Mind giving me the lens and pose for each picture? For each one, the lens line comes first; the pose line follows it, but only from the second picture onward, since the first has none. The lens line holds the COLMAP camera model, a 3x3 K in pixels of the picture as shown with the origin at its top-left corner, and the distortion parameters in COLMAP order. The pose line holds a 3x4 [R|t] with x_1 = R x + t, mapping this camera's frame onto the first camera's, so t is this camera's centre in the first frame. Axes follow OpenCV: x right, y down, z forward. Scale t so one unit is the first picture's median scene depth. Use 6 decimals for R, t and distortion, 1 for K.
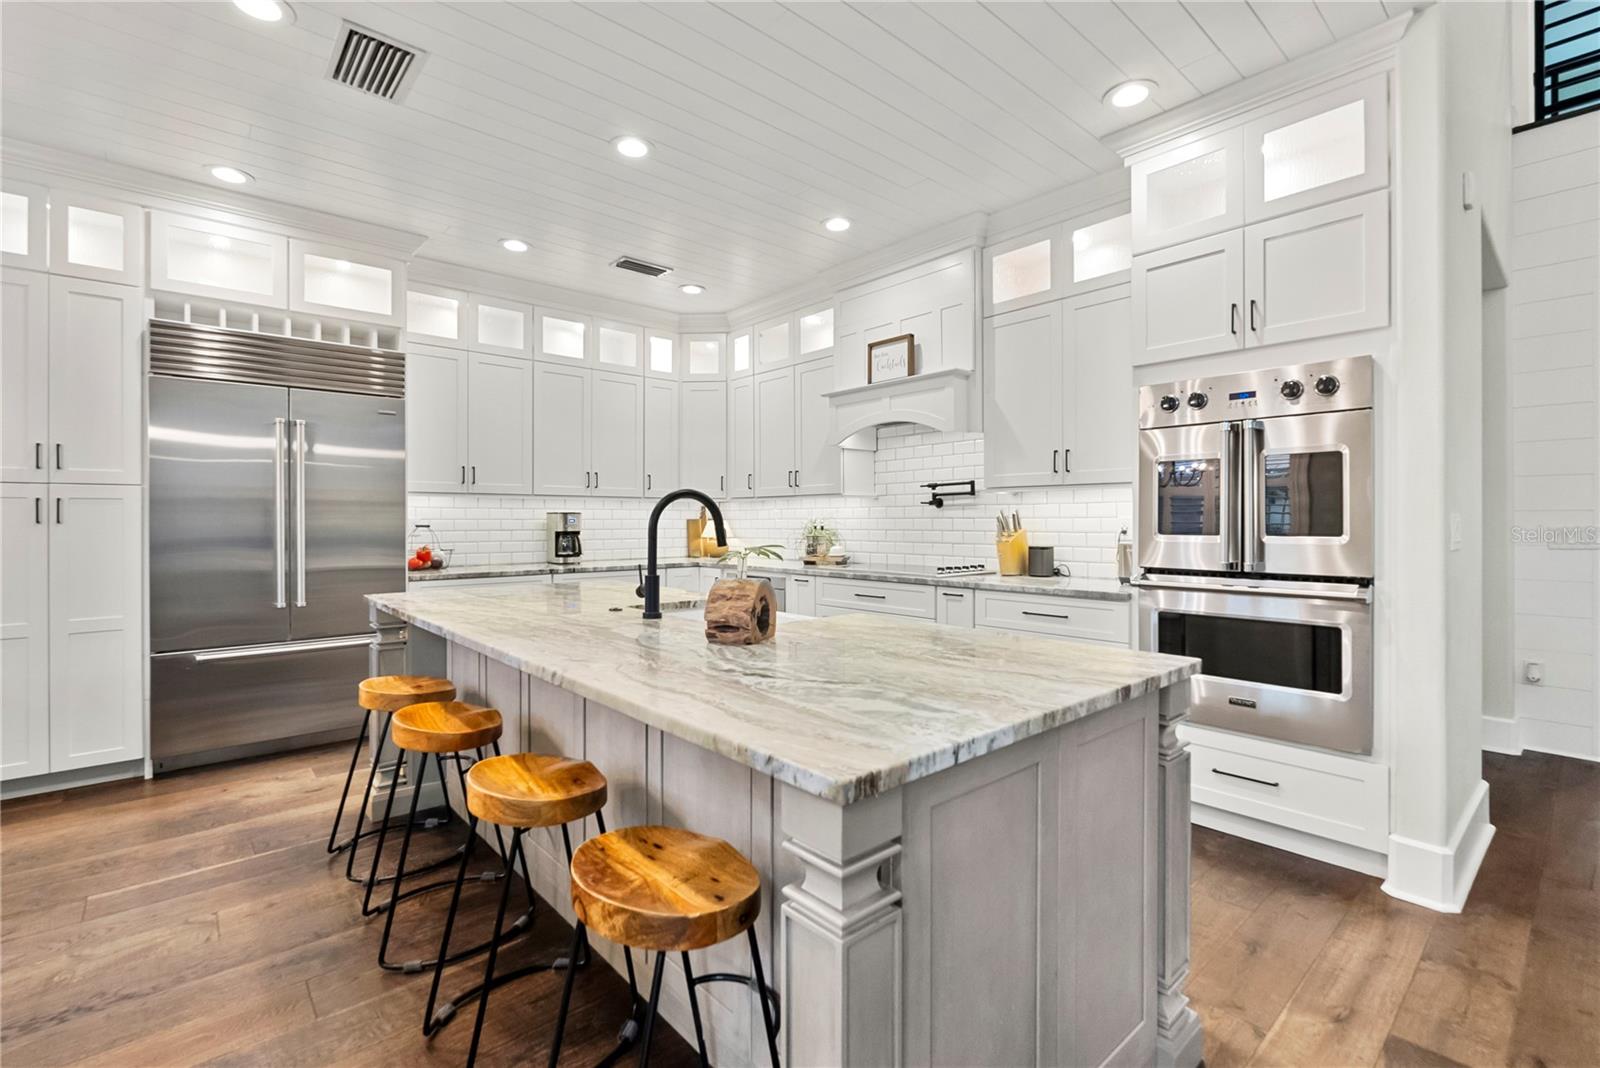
lens RADIAL K [[718.6, 0, 798.0], [0, 718.6, 525.5], [0, 0, 1]] dist [-0.002087, -0.000201]
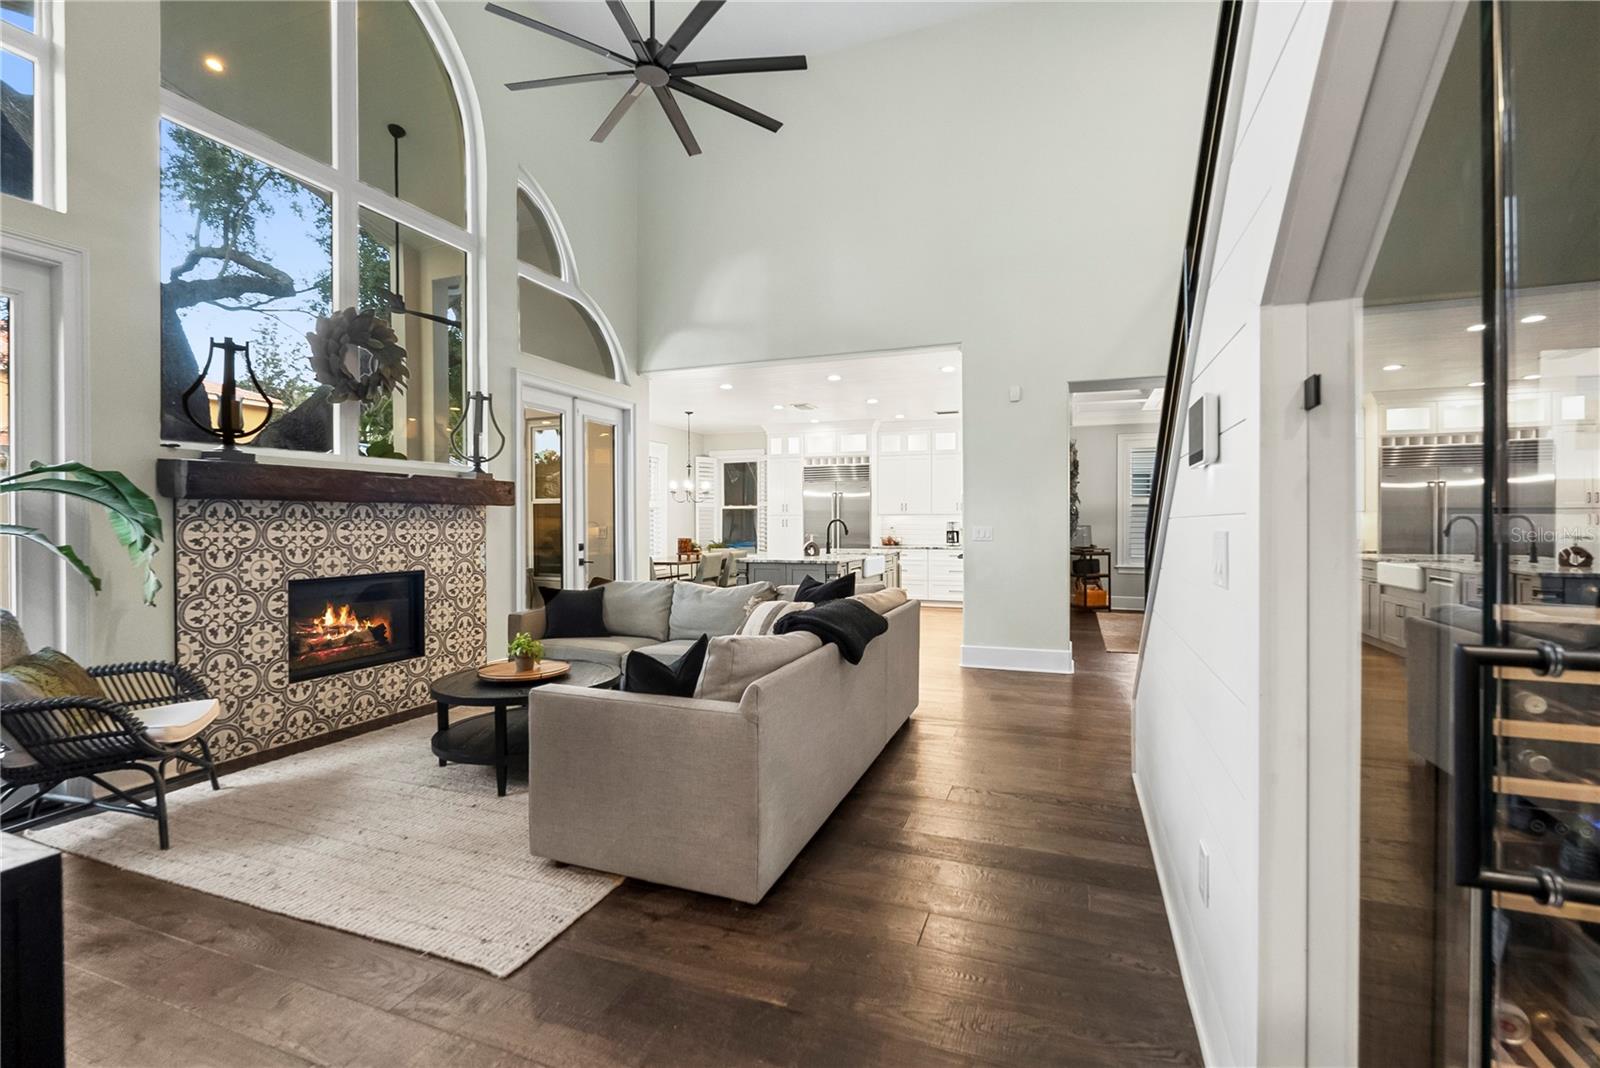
lens RADIAL K [[718.6, 0, 798.7], [0, 718.6, 529.8], [0, 0, 1]] dist [-0.002087, -0.000201]
pose [[0.469436, 0.006804, -0.882940, 1.636791], [-0.003388, 0.999977, 0.005904, -0.004679], [0.882960, 0.000219, 0.469449, -0.483155]]
